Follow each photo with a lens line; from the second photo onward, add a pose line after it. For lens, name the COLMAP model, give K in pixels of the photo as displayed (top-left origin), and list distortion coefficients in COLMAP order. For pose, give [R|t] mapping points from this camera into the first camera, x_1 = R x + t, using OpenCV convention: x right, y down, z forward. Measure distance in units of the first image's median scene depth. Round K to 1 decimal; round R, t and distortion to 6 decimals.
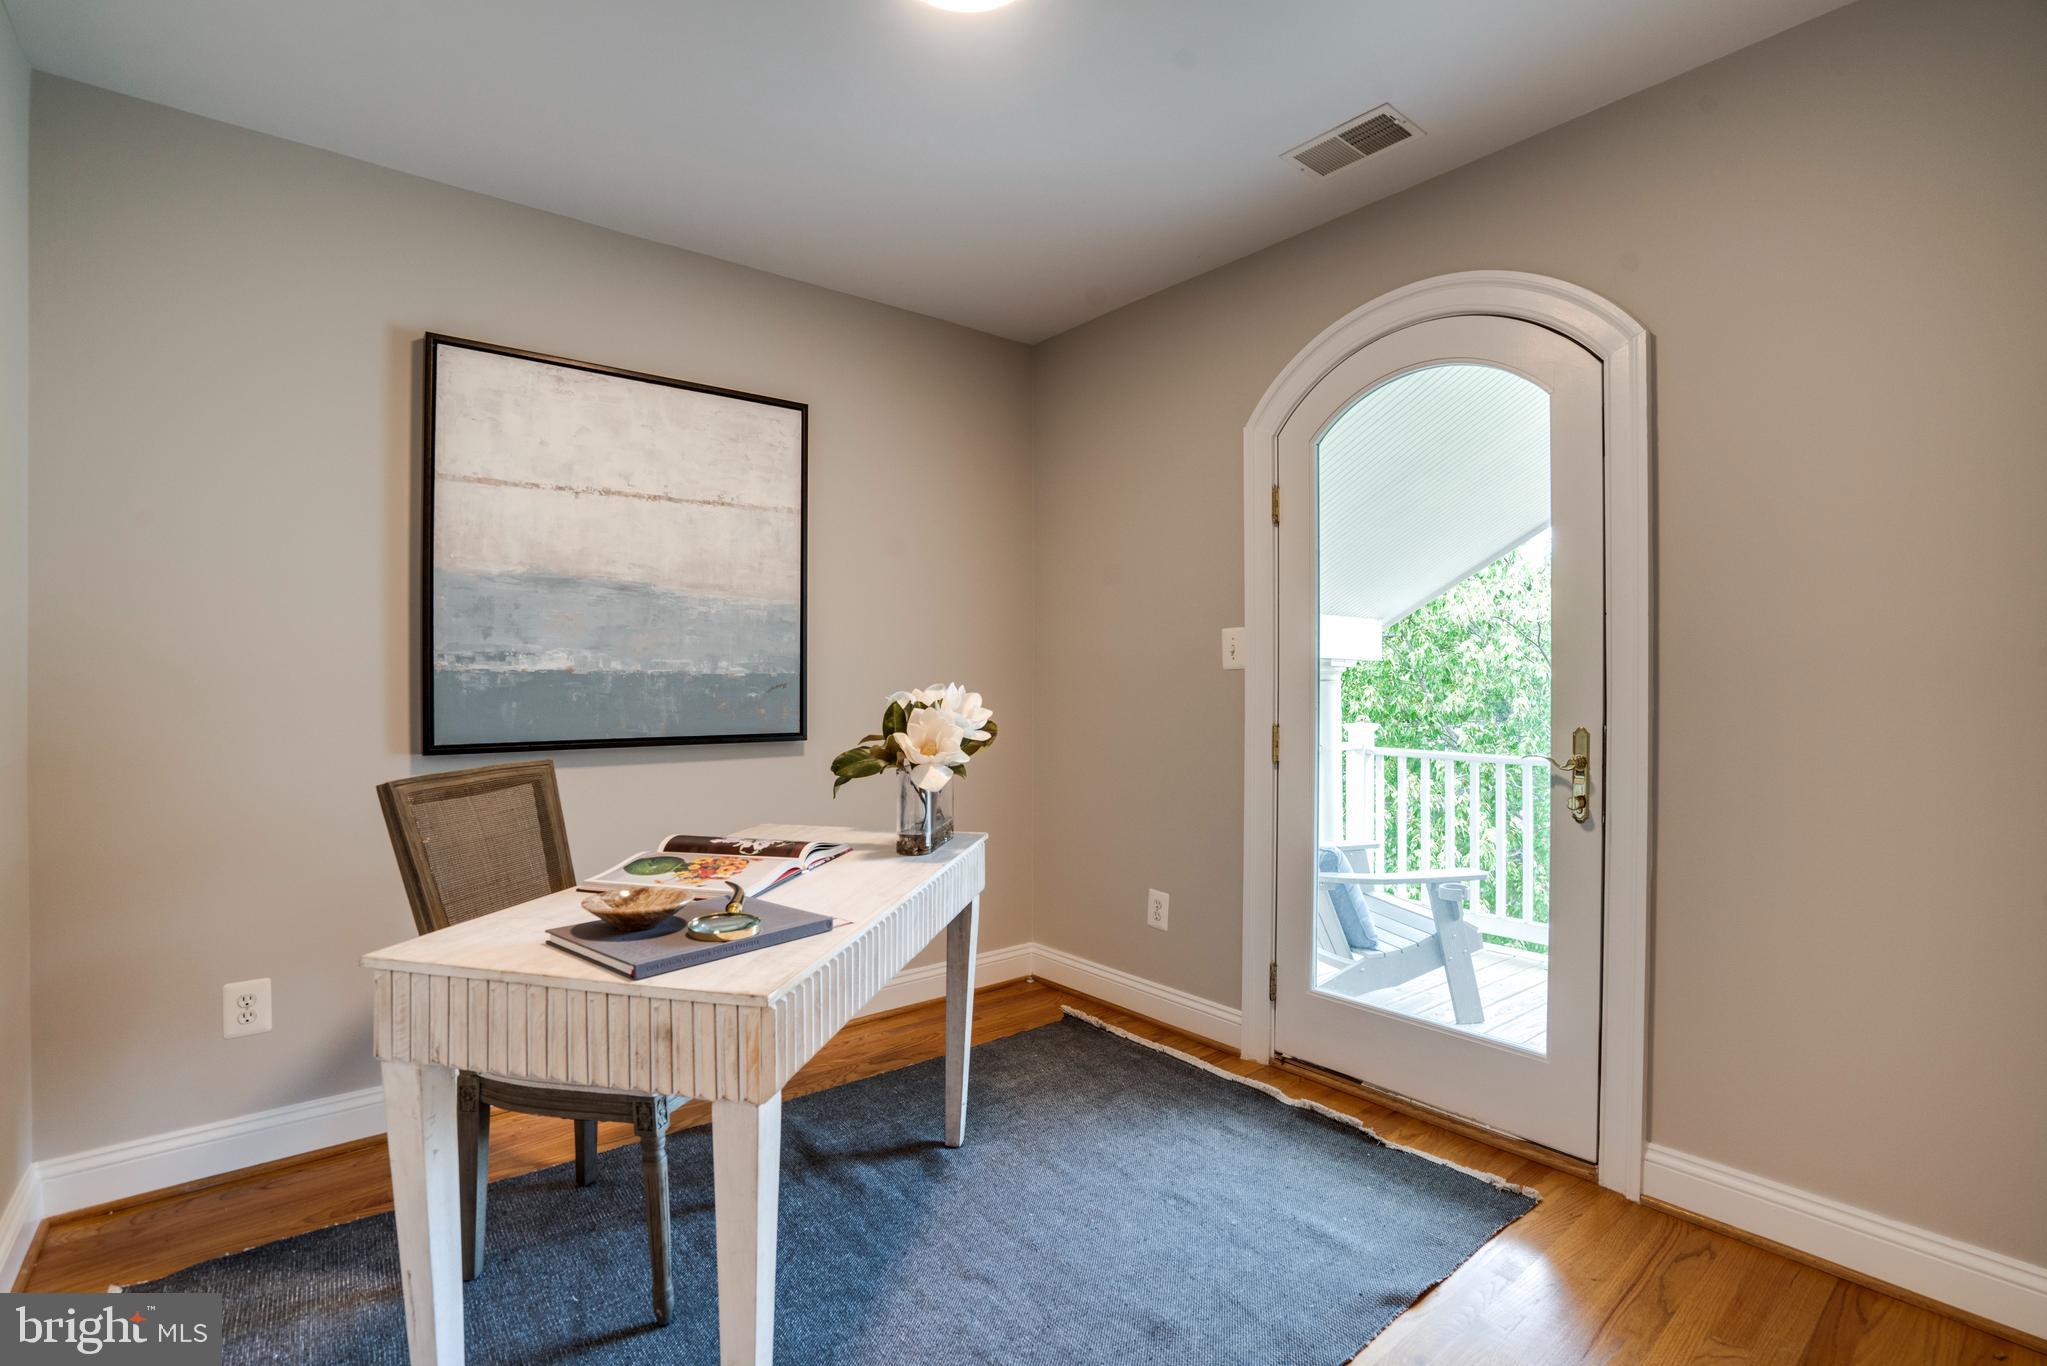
lens RADIAL K [[947.3, 0, 1036.6], [0, 947.3, 679.7], [0, 0, 1]] dist [-0.018966, 0.005906]
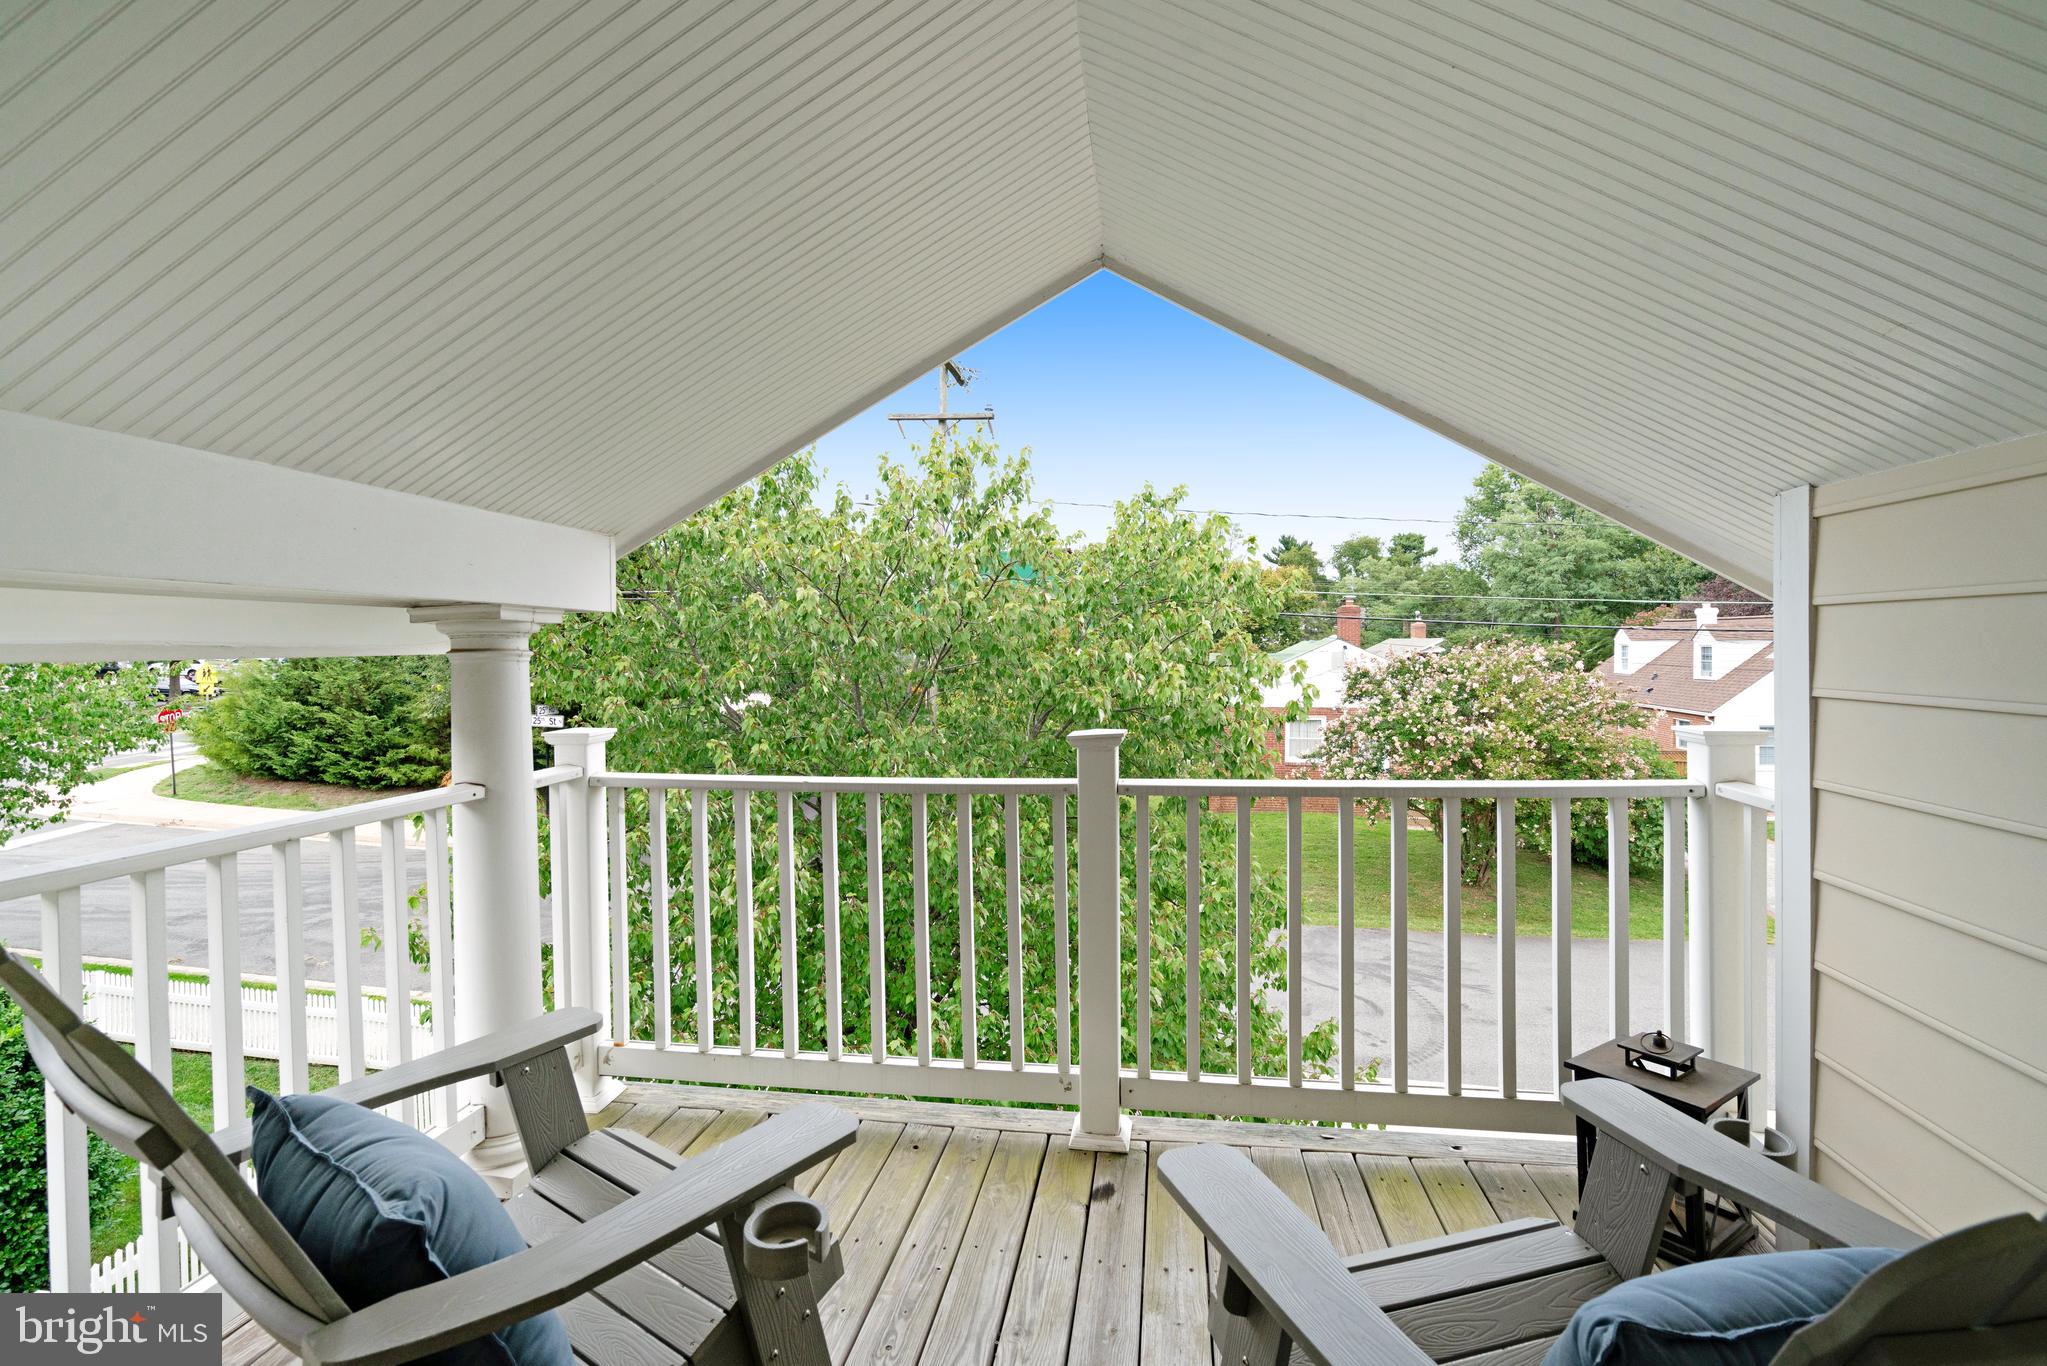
lens RADIAL K [[947.3, 0, 1032.5], [0, 947.3, 660.8], [0, 0, 1]] dist [-0.018966, 0.005906]
pose [[0.746886, -0.016188, 0.664755, 0.103480], [0.005991, 0.999827, 0.017617, -0.000447], [-0.664925, -0.009176, 0.746854, 0.246695]]
